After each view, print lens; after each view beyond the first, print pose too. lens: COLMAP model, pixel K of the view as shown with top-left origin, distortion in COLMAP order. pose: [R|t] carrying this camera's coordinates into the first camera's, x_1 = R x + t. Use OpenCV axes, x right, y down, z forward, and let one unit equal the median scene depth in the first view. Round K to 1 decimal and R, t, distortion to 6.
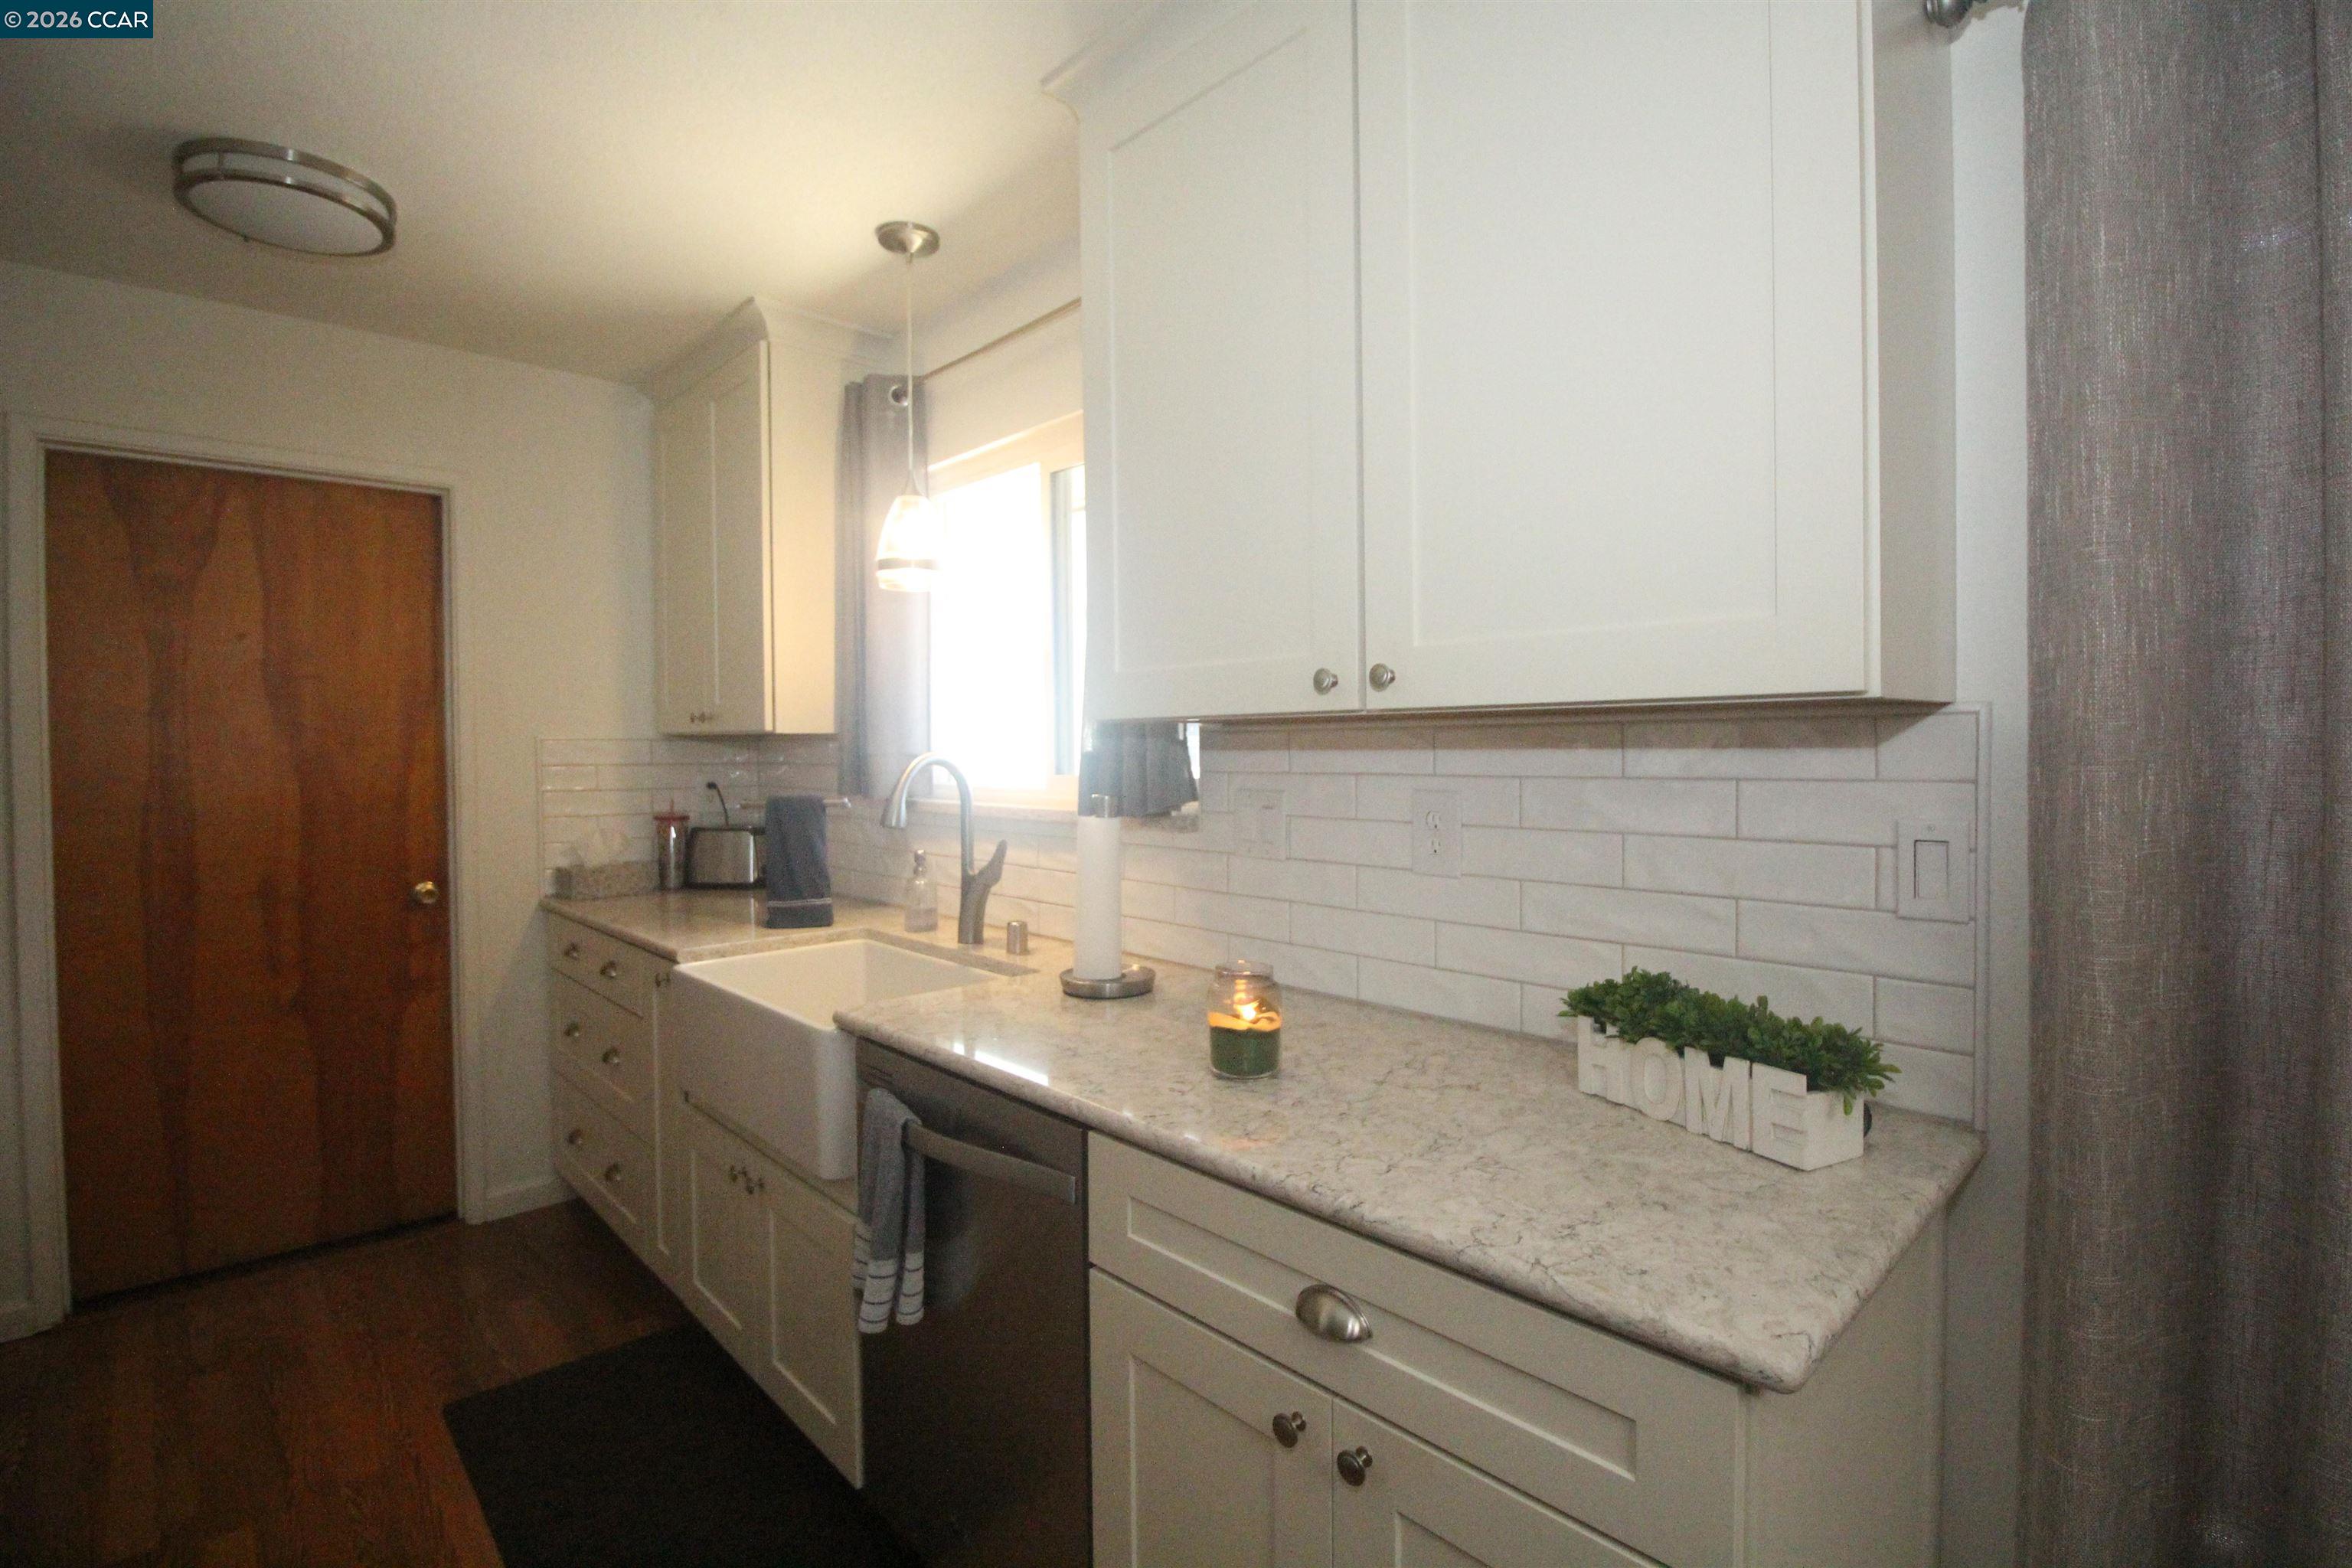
lens RADIAL K [[1086.8, 0, 1183.2], [0, 1086.8, 771.6], [0, 0, 1]] dist [-0.002535, -0.009157]
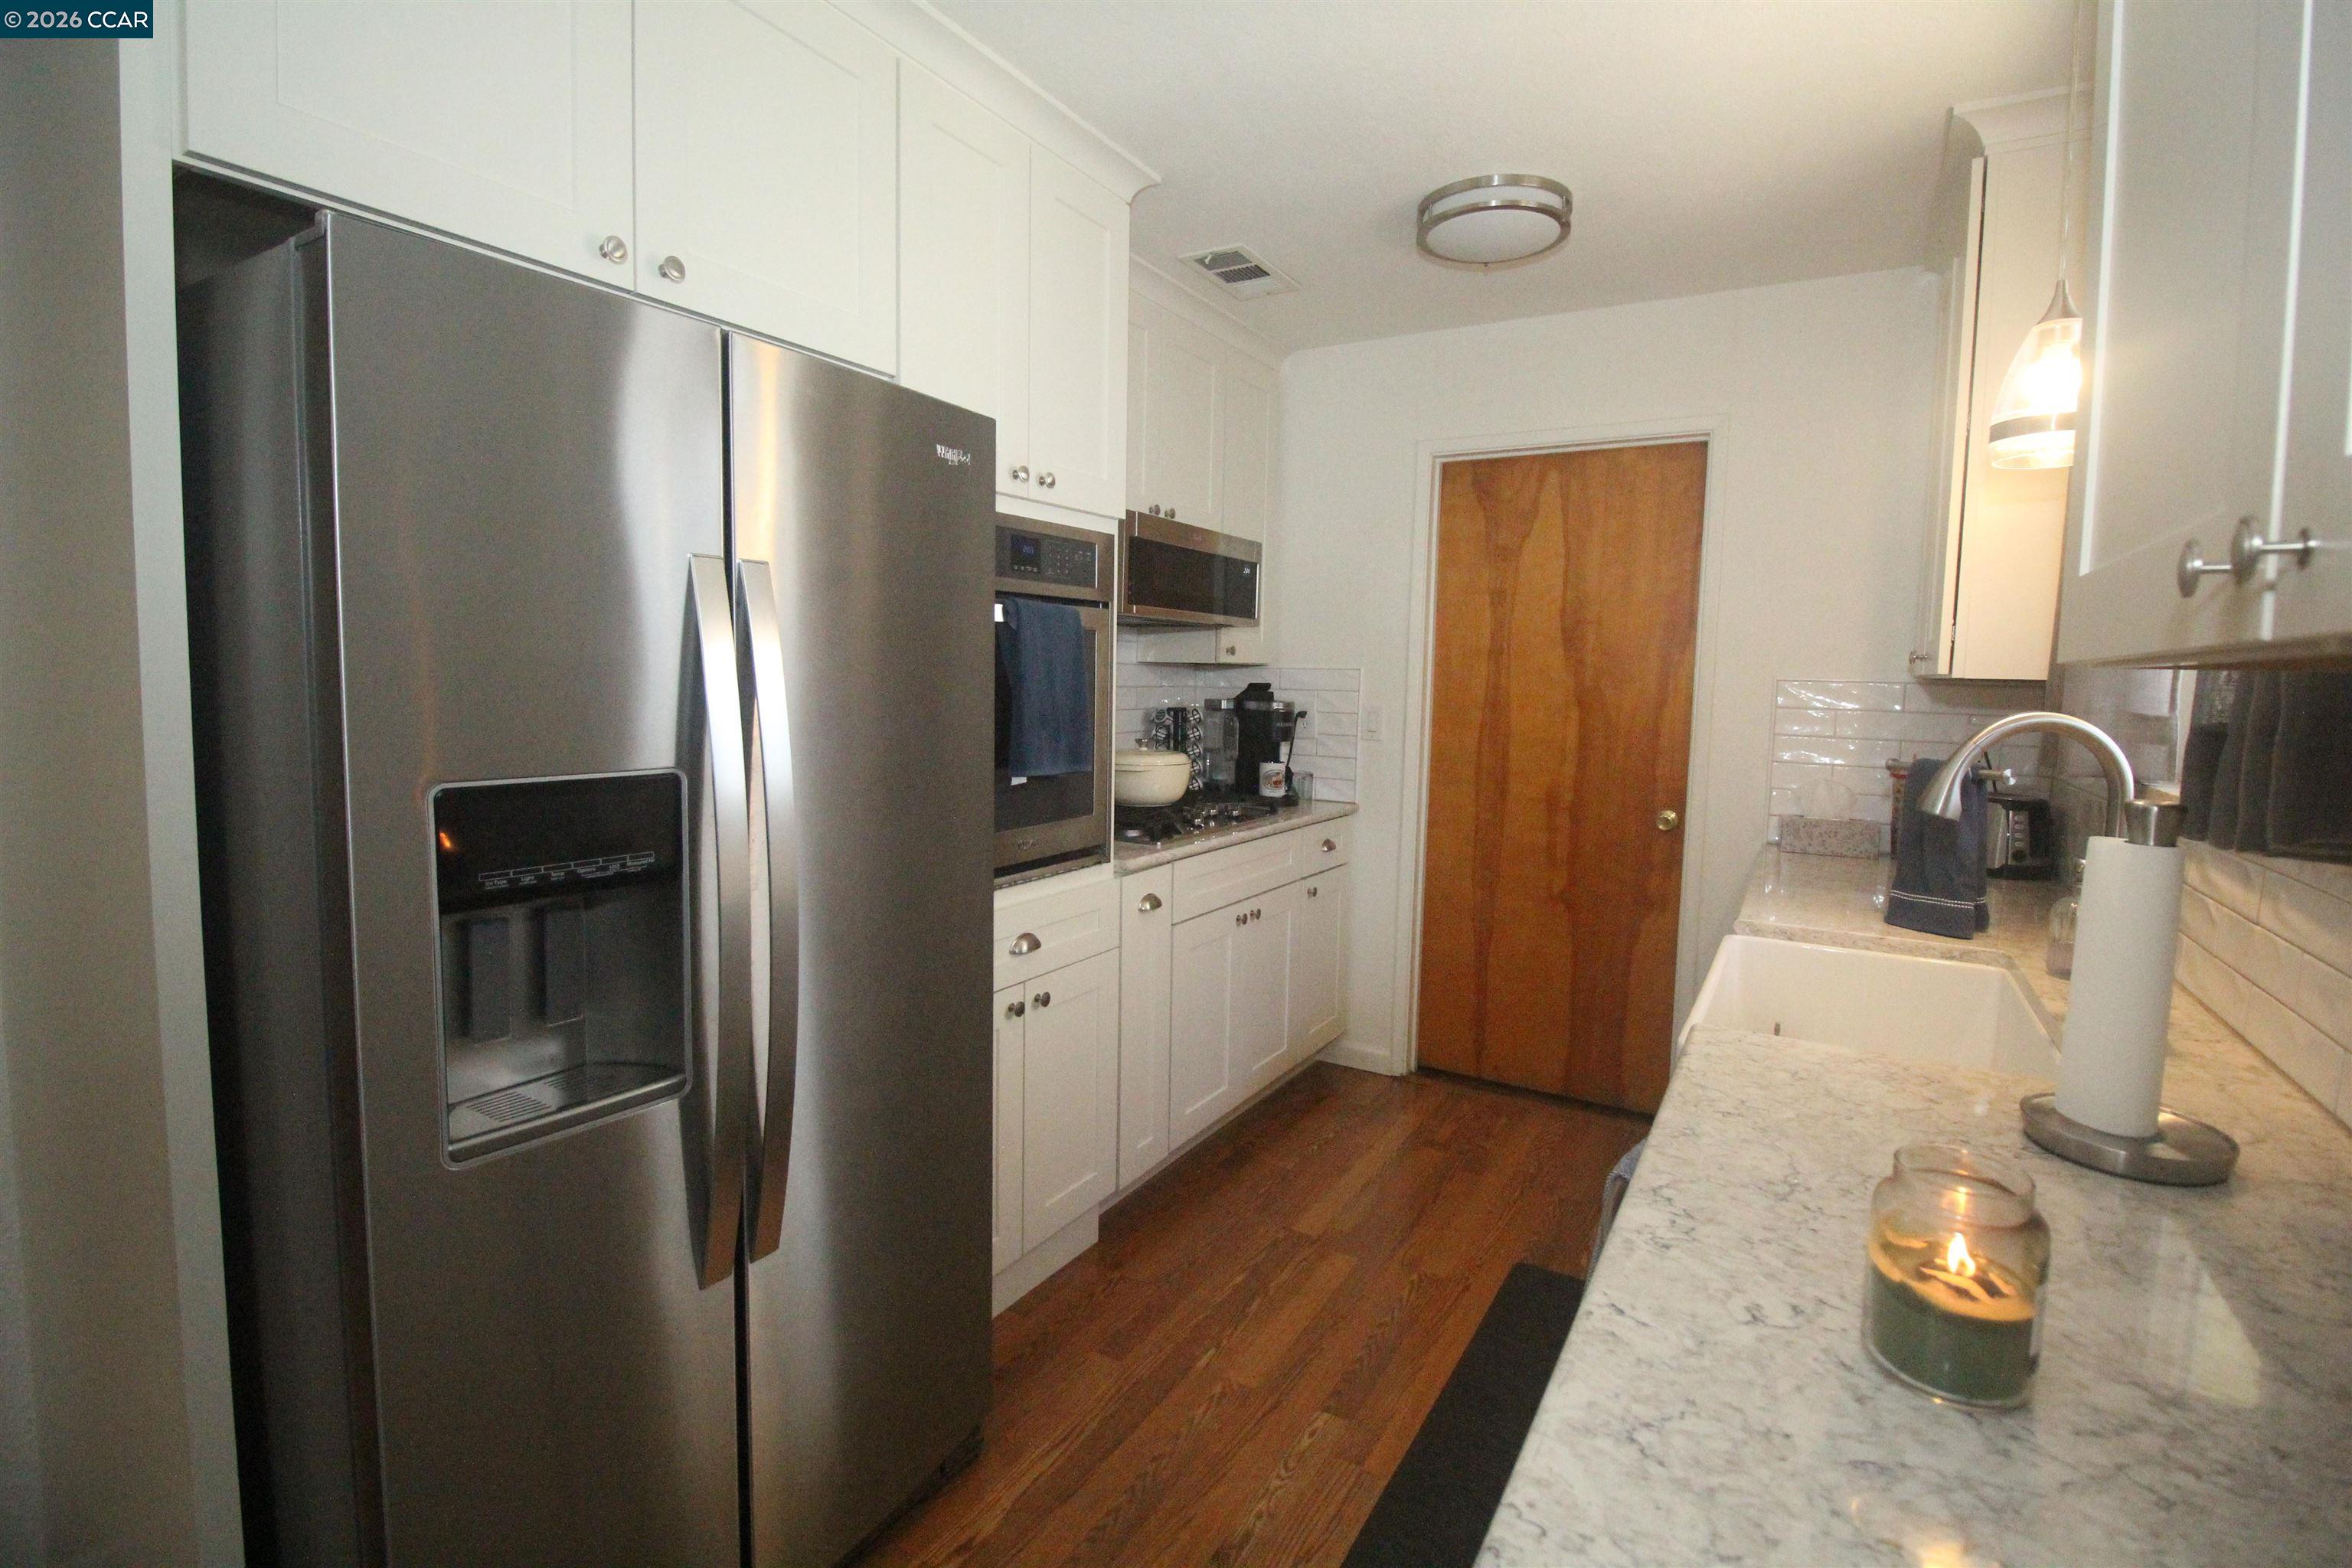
lens RADIAL K [[1086.8, 0, 1202.4], [0, 1086.8, 756.6], [0, 0, 1]] dist [-0.002535, -0.009157]
pose [[0.285662, 0.089572, -0.954135, 0.264331], [-0.047215, 0.995729, 0.079341, -0.019957], [0.957167, 0.022385, 0.288671, 0.334145]]
